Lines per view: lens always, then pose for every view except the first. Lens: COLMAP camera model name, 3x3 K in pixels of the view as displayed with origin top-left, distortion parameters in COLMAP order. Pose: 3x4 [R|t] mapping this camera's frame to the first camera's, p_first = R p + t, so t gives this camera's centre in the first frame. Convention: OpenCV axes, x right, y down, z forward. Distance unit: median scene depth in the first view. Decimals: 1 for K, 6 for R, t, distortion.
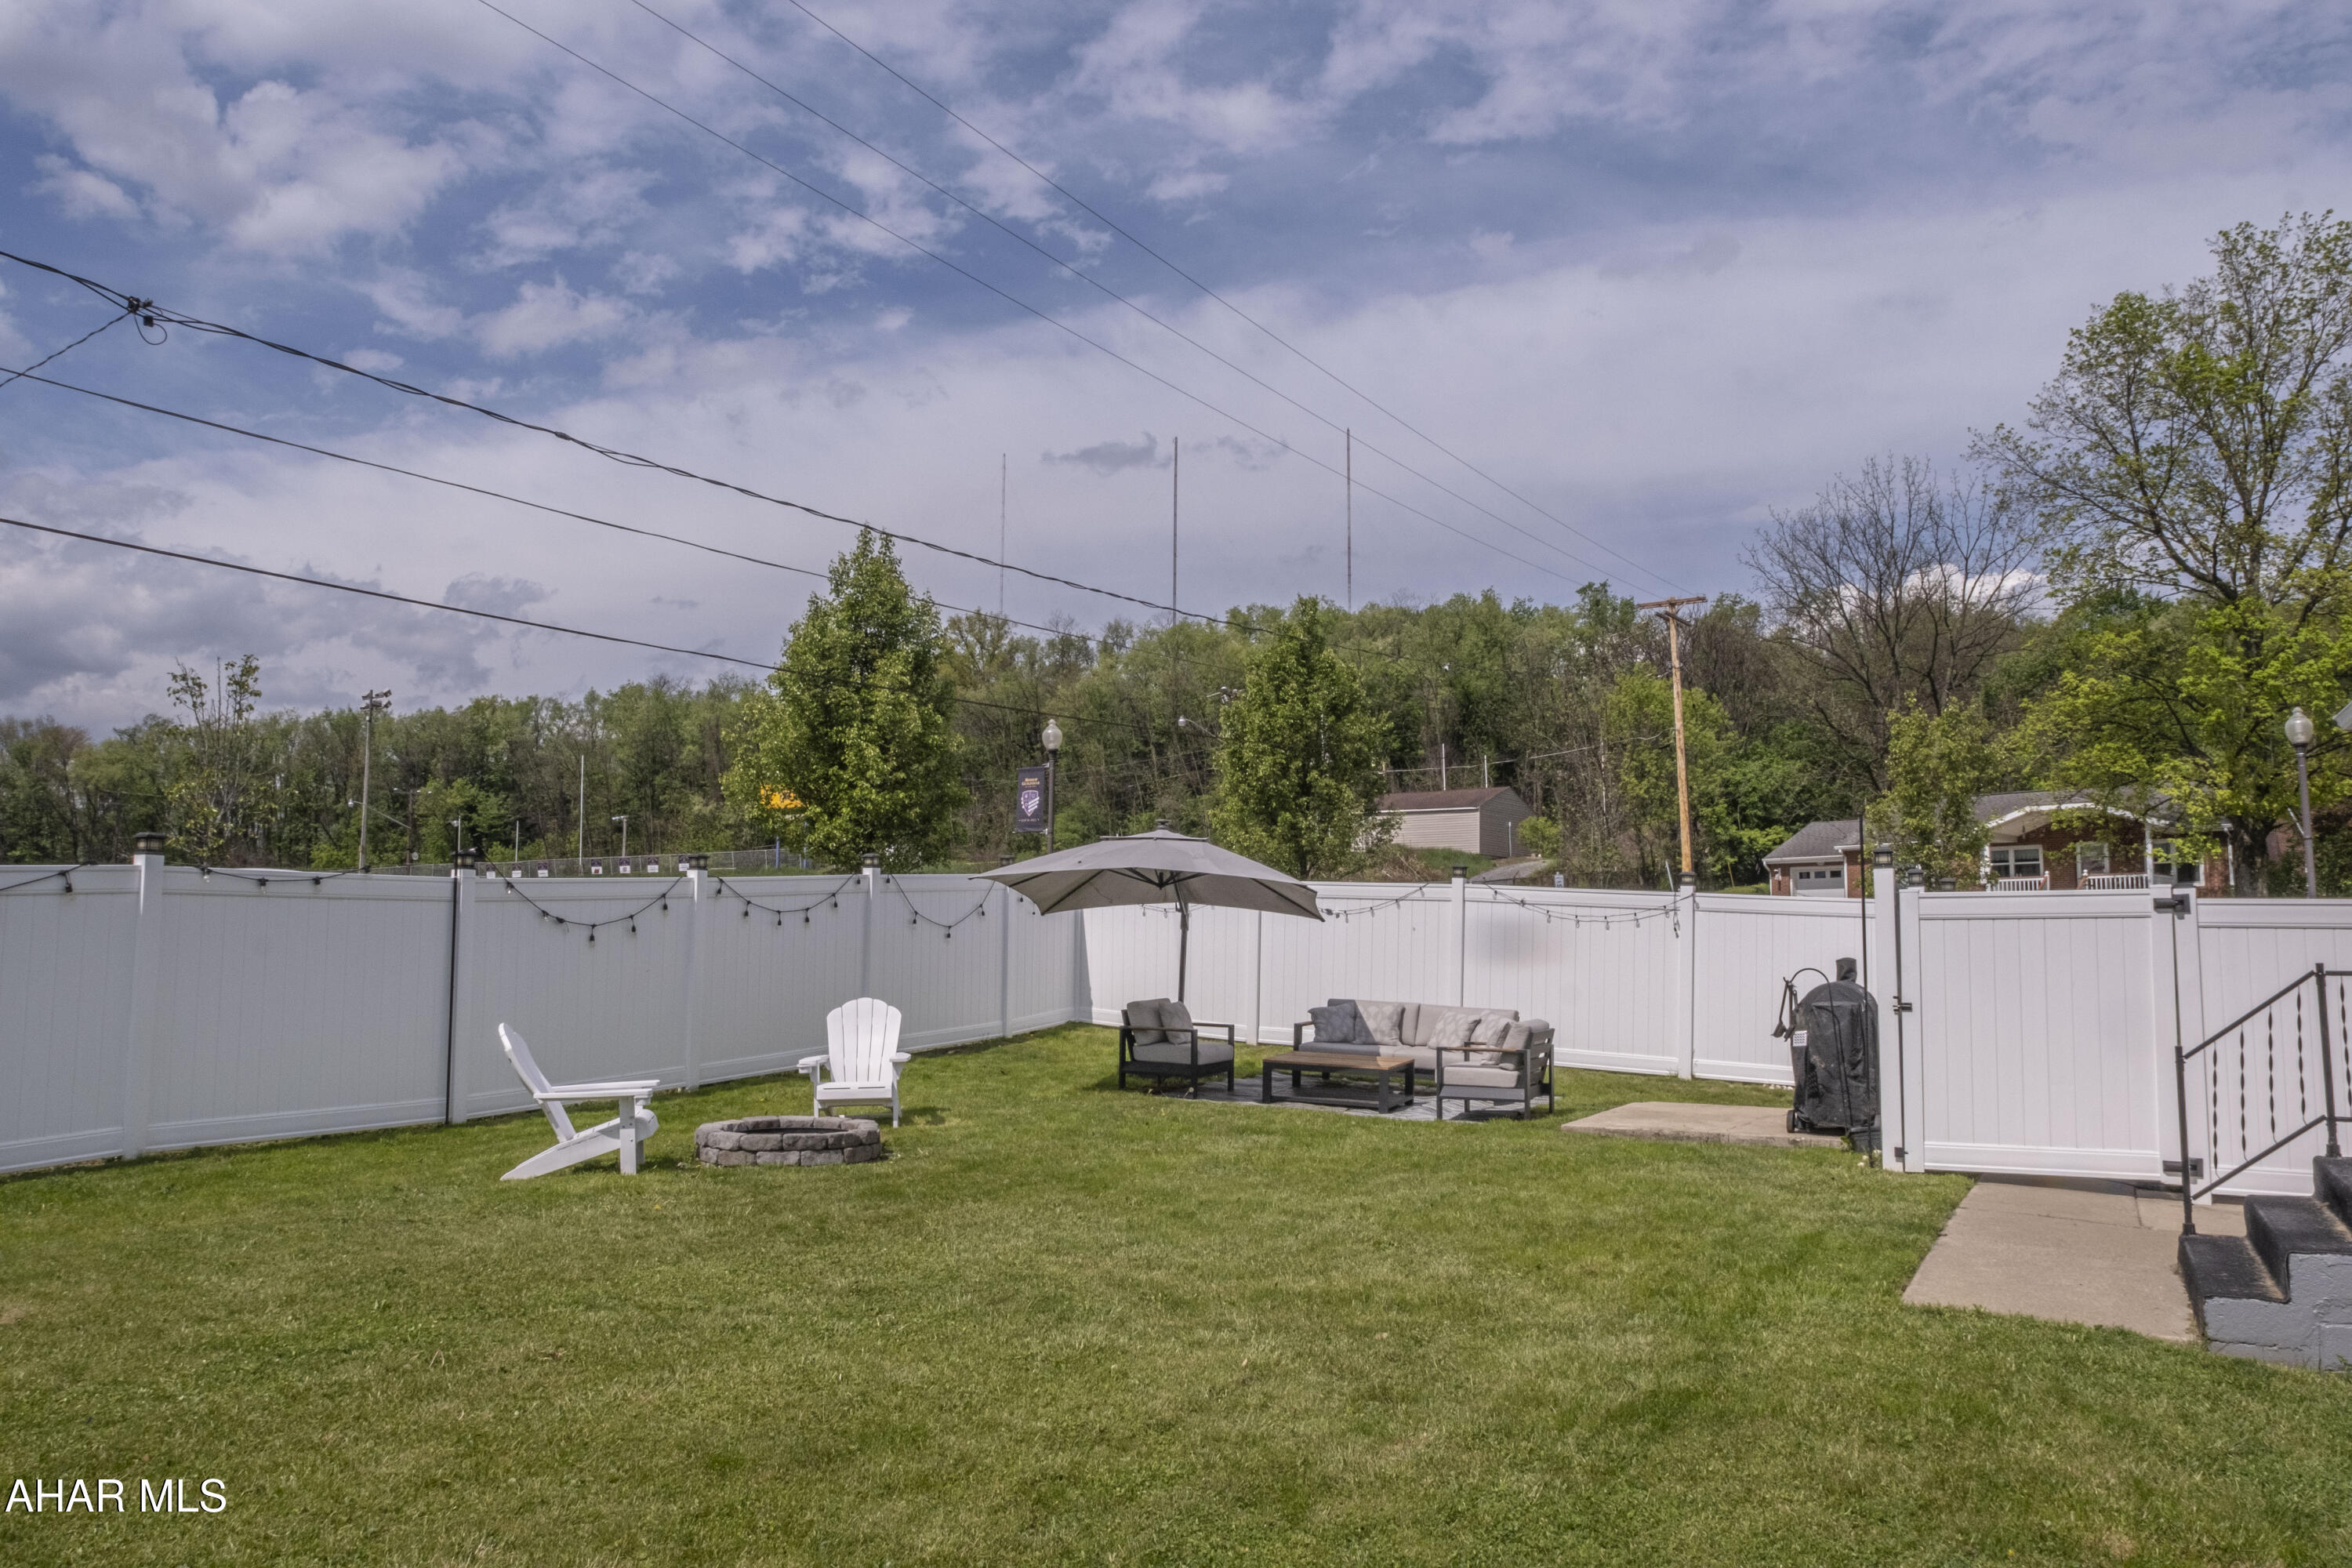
lens RADIAL K [[1718.2, 0, 1170.6], [0, 1718.2, 816.1], [0, 0, 1]] dist [-0.062962, 0.072062]
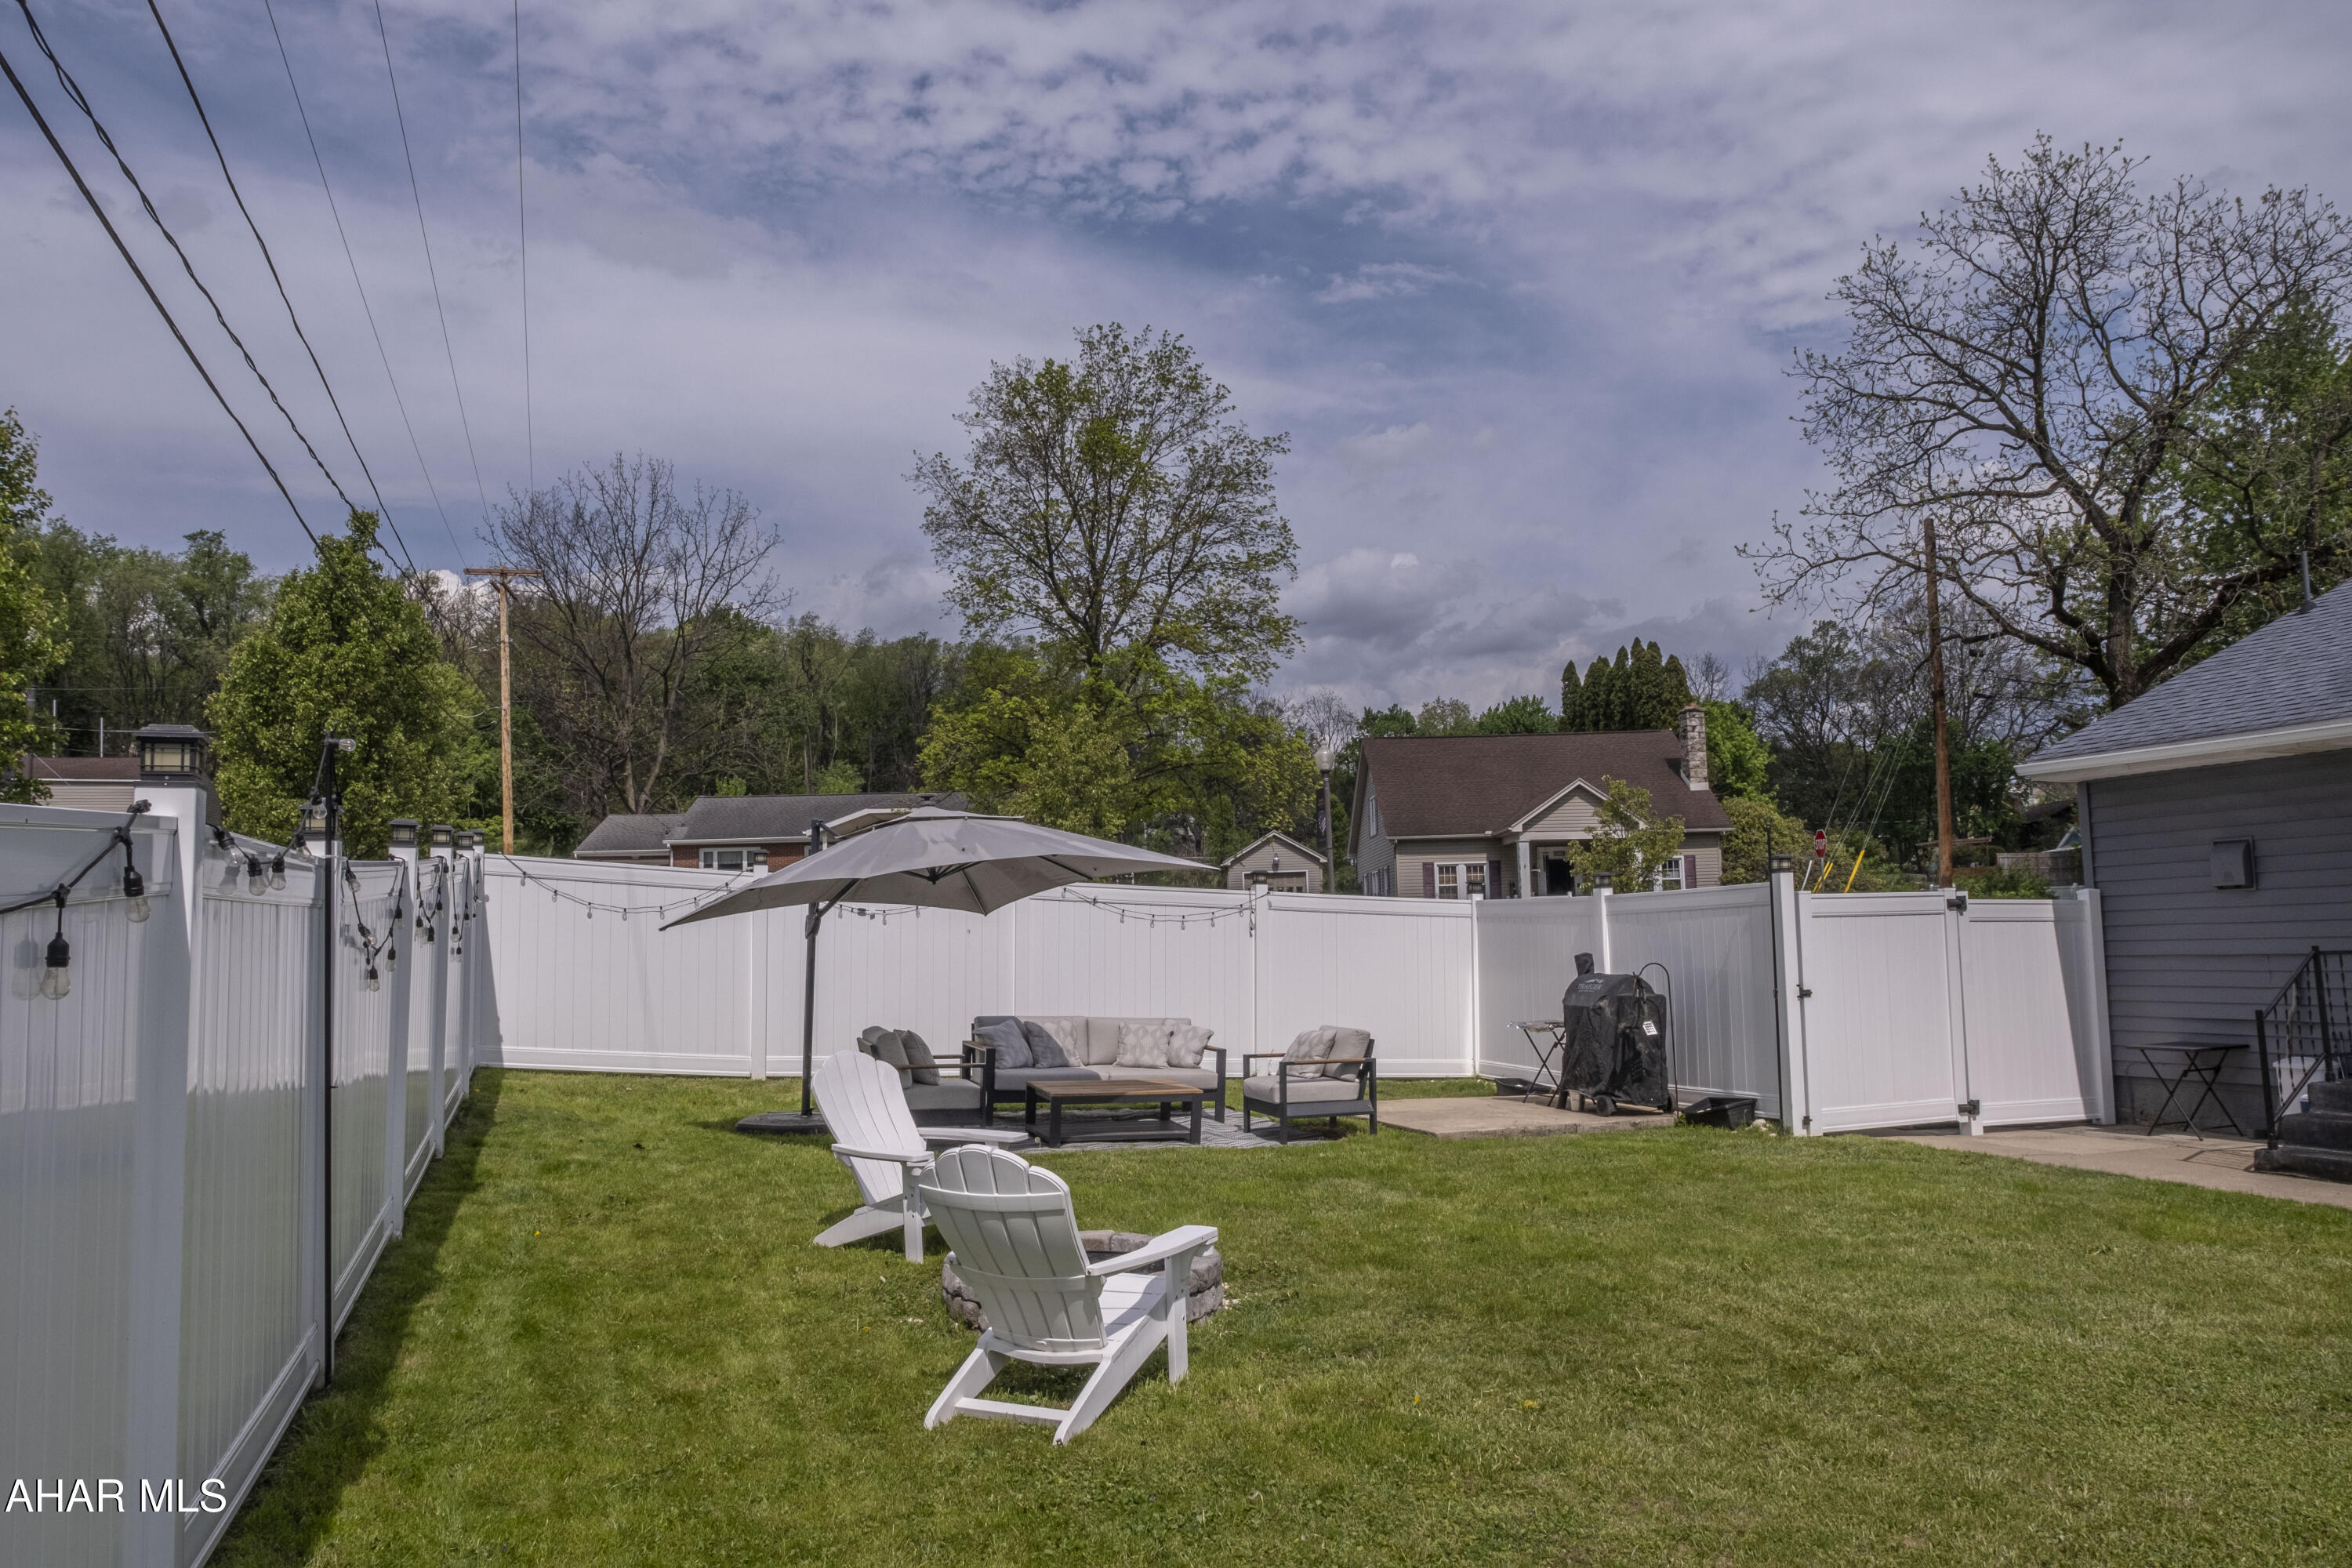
lens RADIAL K [[1687.2, 0, 1172.7], [0, 1687.2, 827.4], [0, 0, 1]] dist [-0.049611, 0.063114]
pose [[0.646353, 0.030085, 0.762445, -0.569326], [-0.037998, 0.999252, -0.007216, 0.019746], [-0.762092, -0.024307, 0.647012, 0.478441]]
